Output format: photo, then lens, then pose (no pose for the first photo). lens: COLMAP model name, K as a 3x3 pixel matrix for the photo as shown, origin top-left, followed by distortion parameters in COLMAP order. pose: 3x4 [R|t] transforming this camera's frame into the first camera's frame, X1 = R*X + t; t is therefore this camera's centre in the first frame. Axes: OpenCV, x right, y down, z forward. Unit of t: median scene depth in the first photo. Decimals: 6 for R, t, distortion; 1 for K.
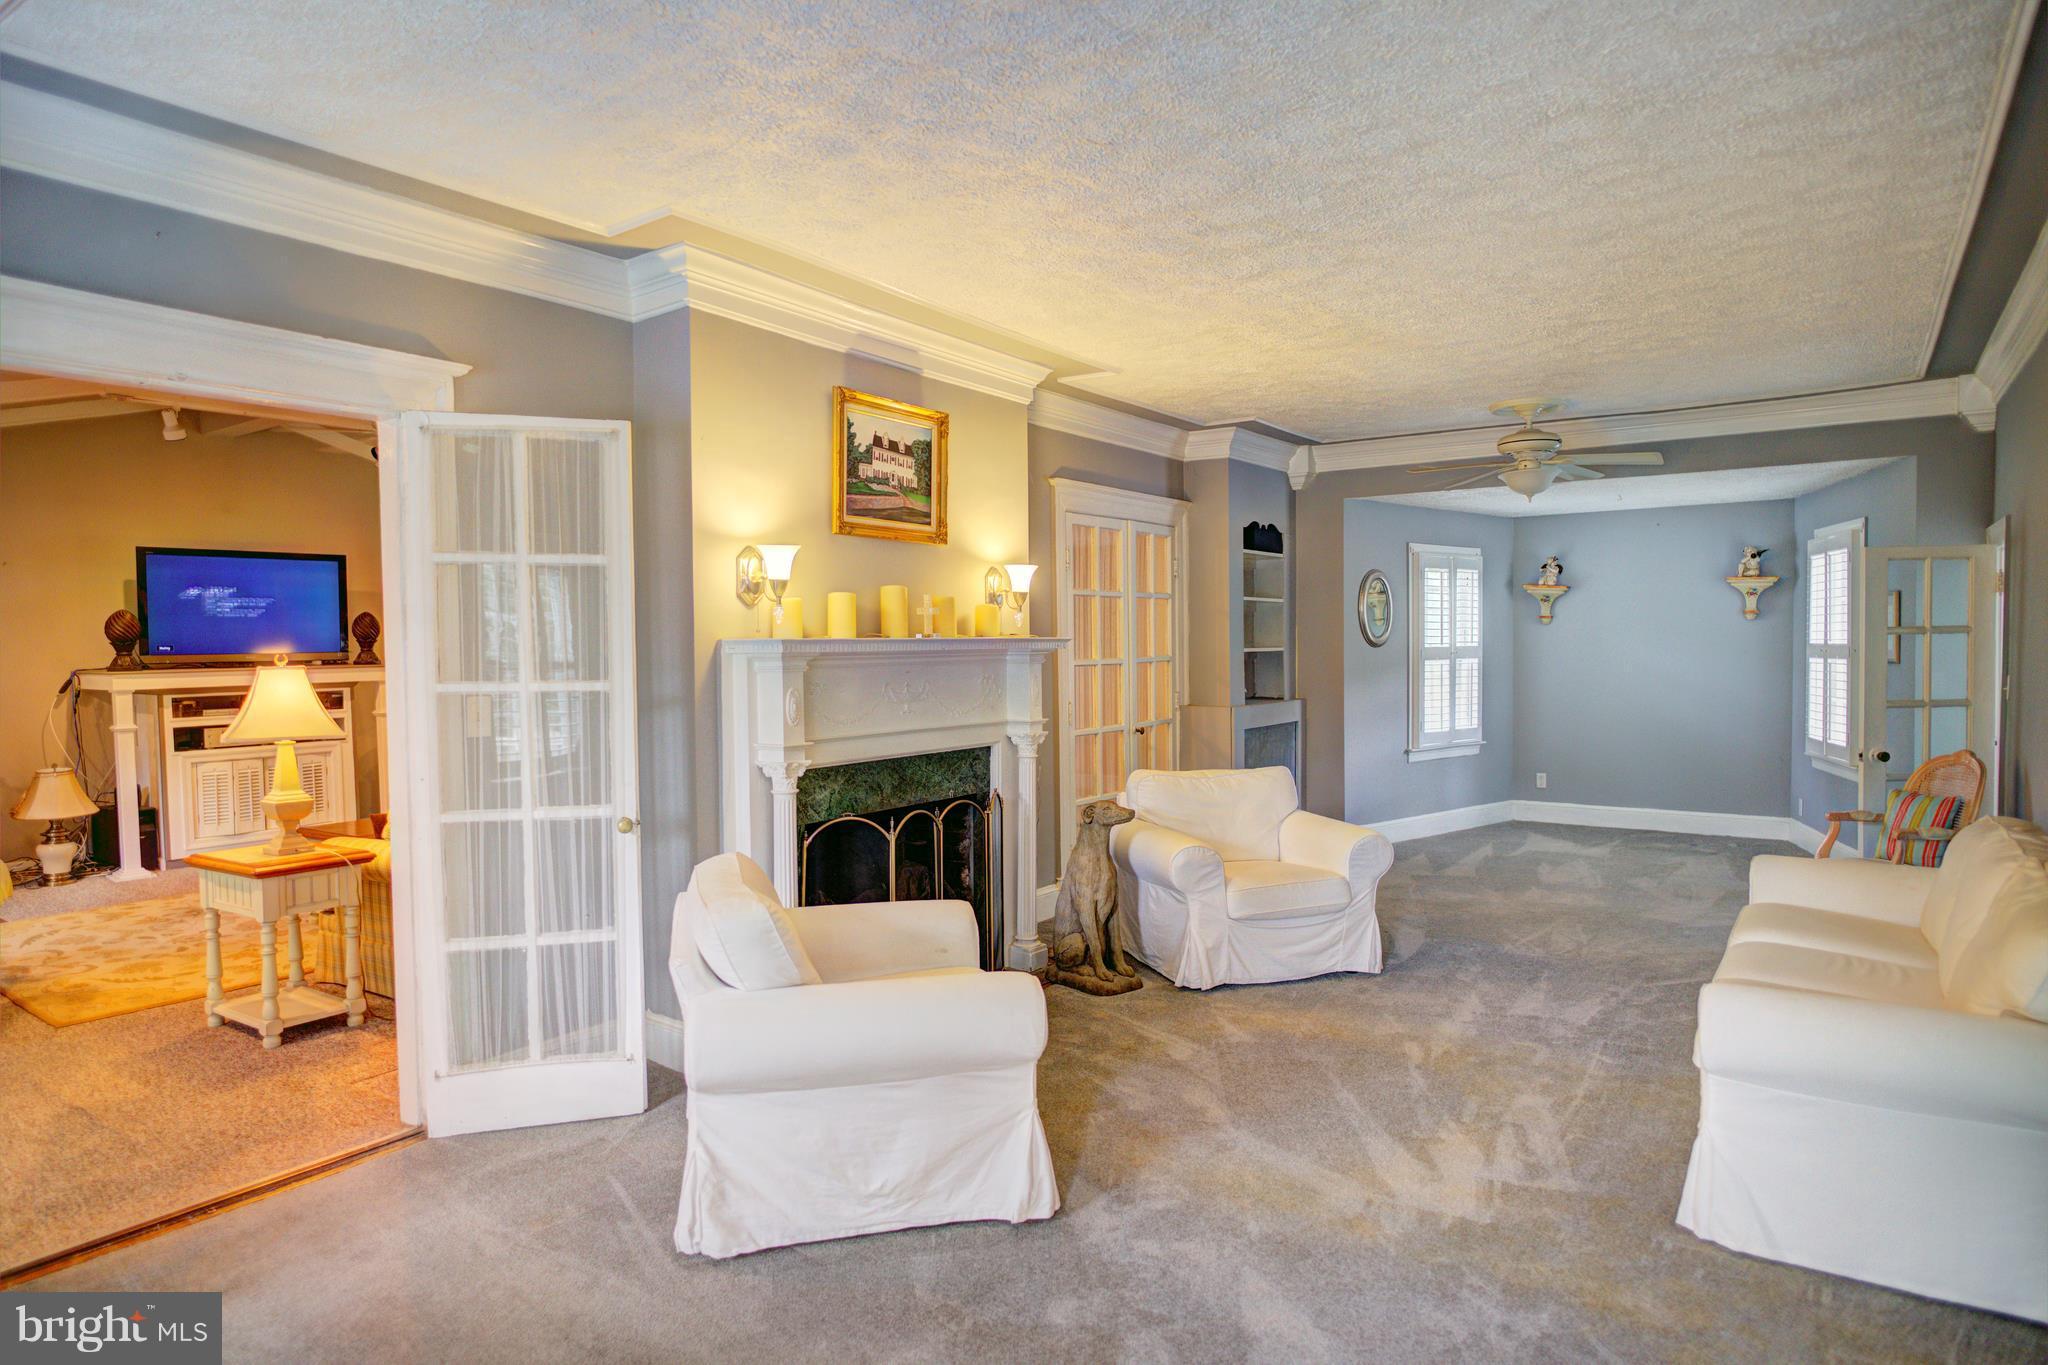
lens RADIAL K [[1178.5, 0, 1029.0], [0, 1178.5, 675.8], [0, 0, 1]] dist [-0.033567, 0.016851]
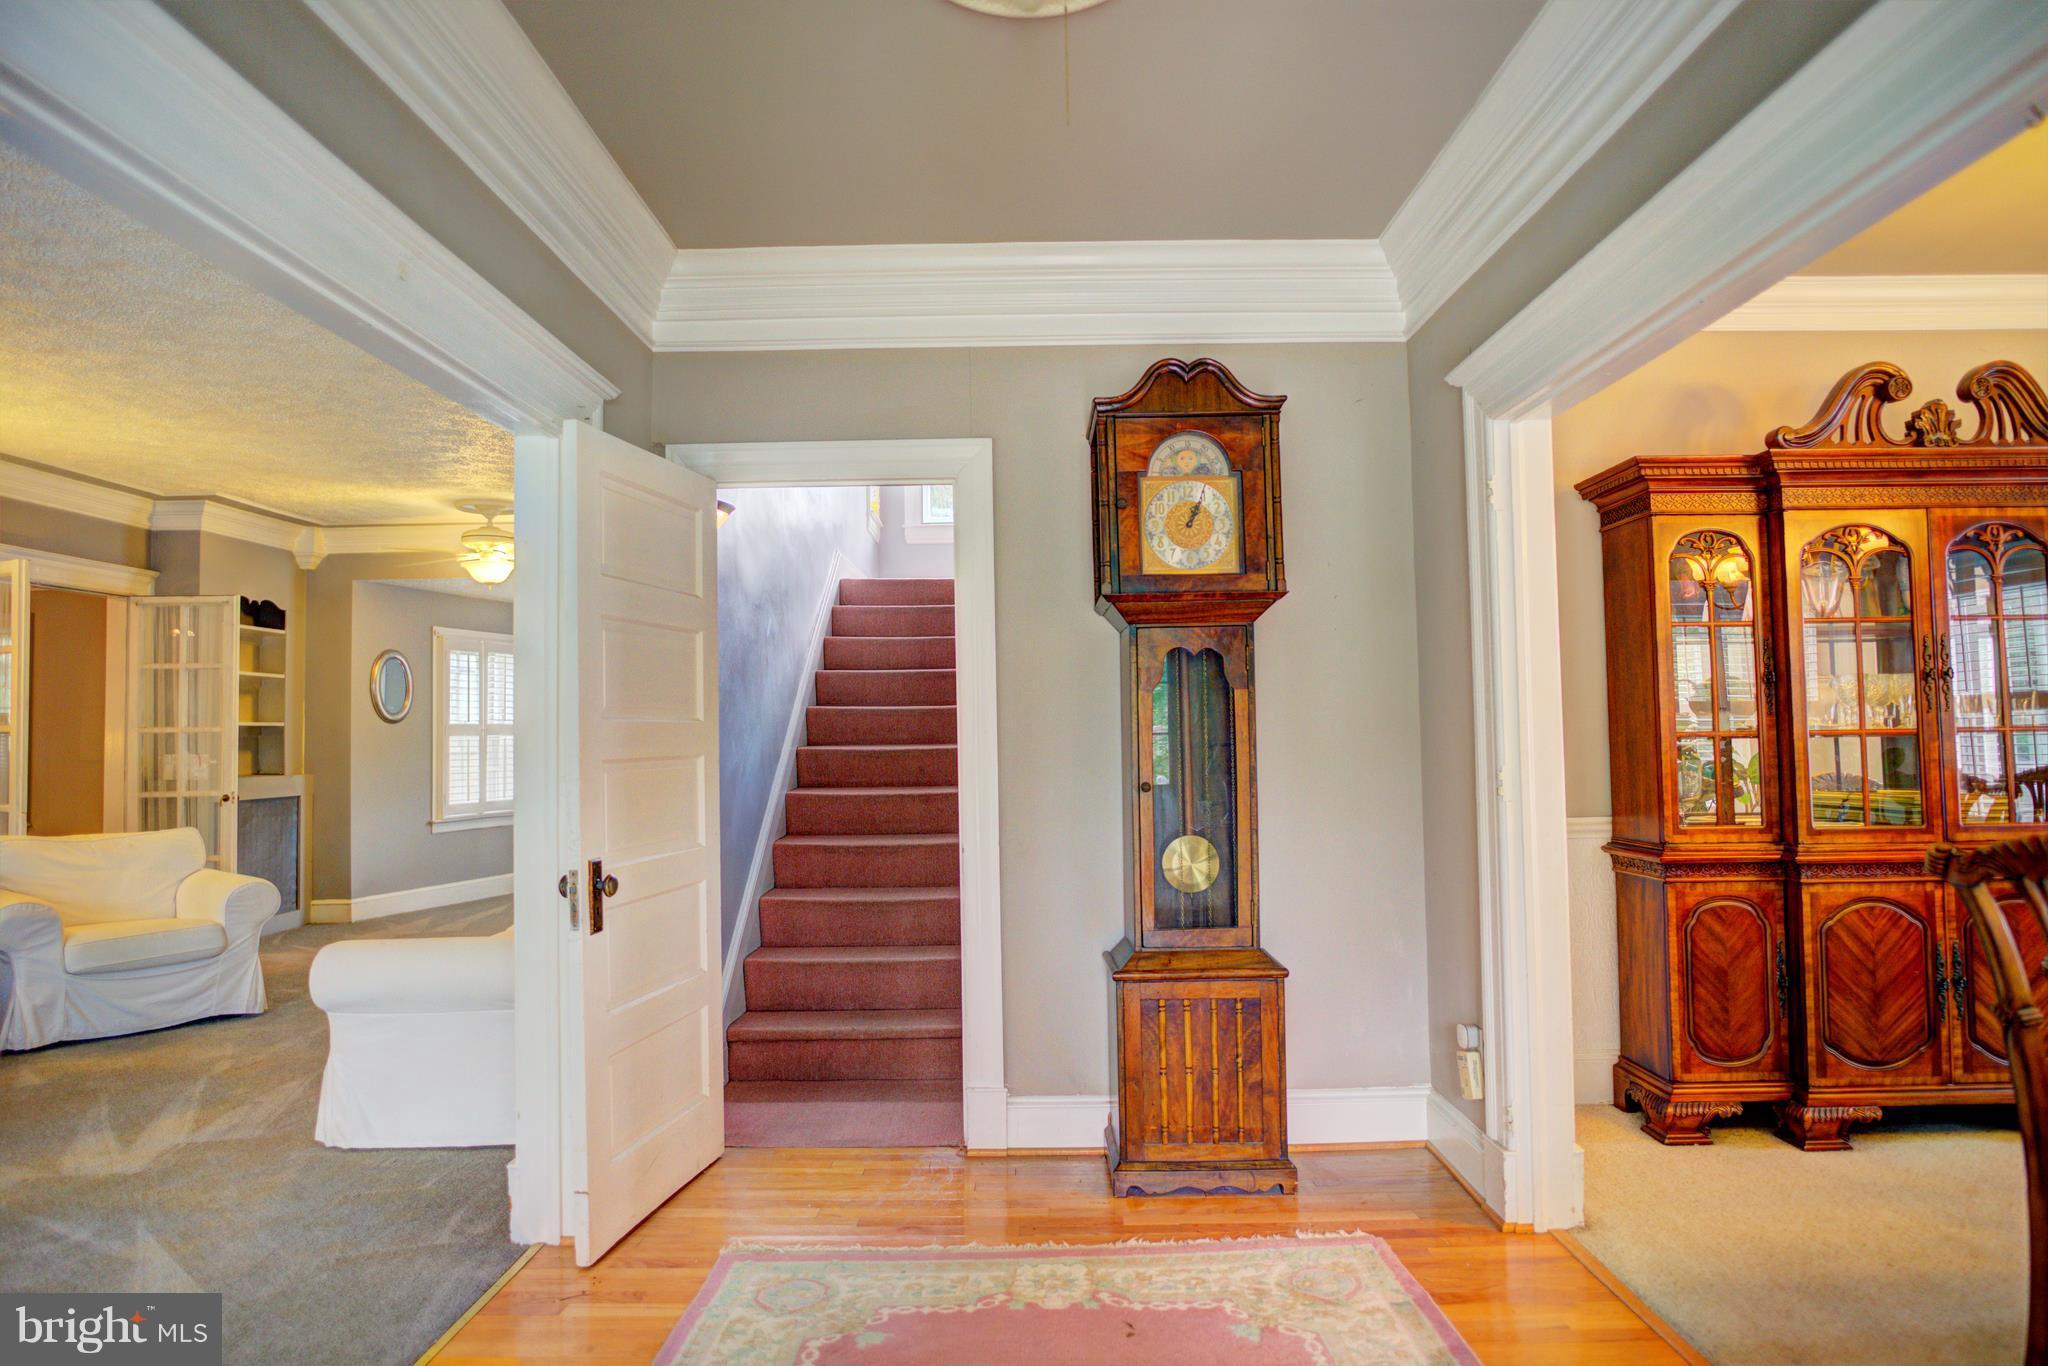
lens RADIAL K [[1178.5, 0, 1029.0], [0, 1178.5, 676.3], [0, 0, 1]] dist [-0.033567, 0.016851]
pose [[0.820002, 0.023232, 0.571888, 0.258432], [0.028230, 0.996318, -0.080952, 0.054162], [-0.571663, 0.082525, 0.816327, -0.284181]]
